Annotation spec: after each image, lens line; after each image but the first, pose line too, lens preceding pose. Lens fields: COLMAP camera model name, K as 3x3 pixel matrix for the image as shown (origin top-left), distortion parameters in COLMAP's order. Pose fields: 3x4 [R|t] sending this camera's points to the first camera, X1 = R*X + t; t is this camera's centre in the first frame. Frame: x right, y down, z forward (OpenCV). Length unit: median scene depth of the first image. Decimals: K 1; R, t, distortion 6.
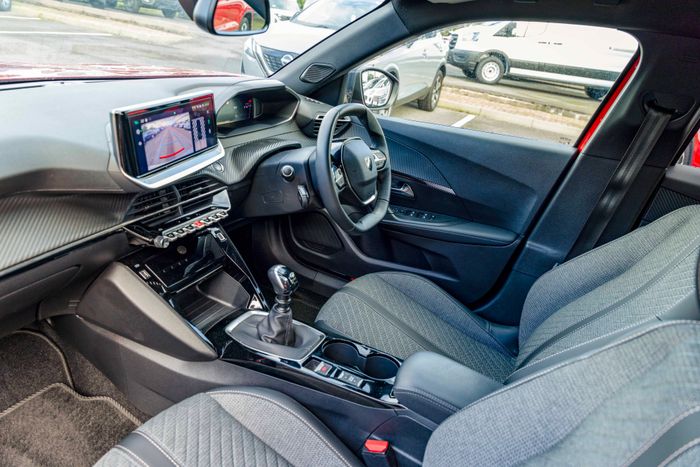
lens RADIAL K [[474.5, 0, 350.0], [0, 474.5, 233.5], [0, 0, 1]] dist [-0.005203, -0.003545]
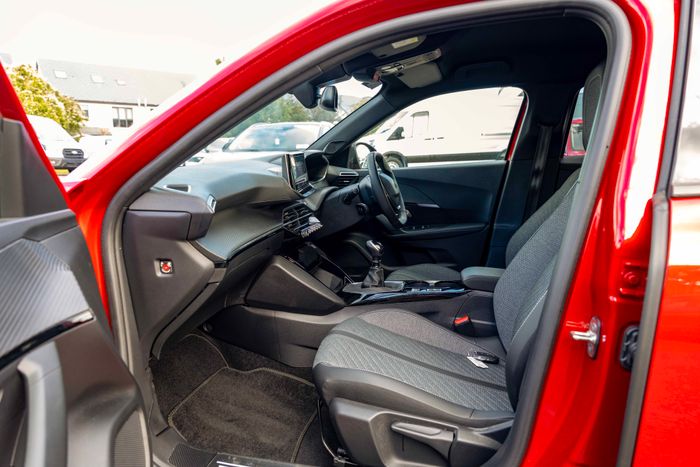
lens RADIAL K [[474.5, 0, 350.0], [0, 474.5, 233.5], [0, 0, 1]] dist [-0.005203, -0.003545]
pose [[0.963060, -0.187517, 0.193269, -0.428230], [0.228904, 0.948086, -0.220761, 0.314472], [-0.141839, 0.256846, 0.955987, -0.445875]]
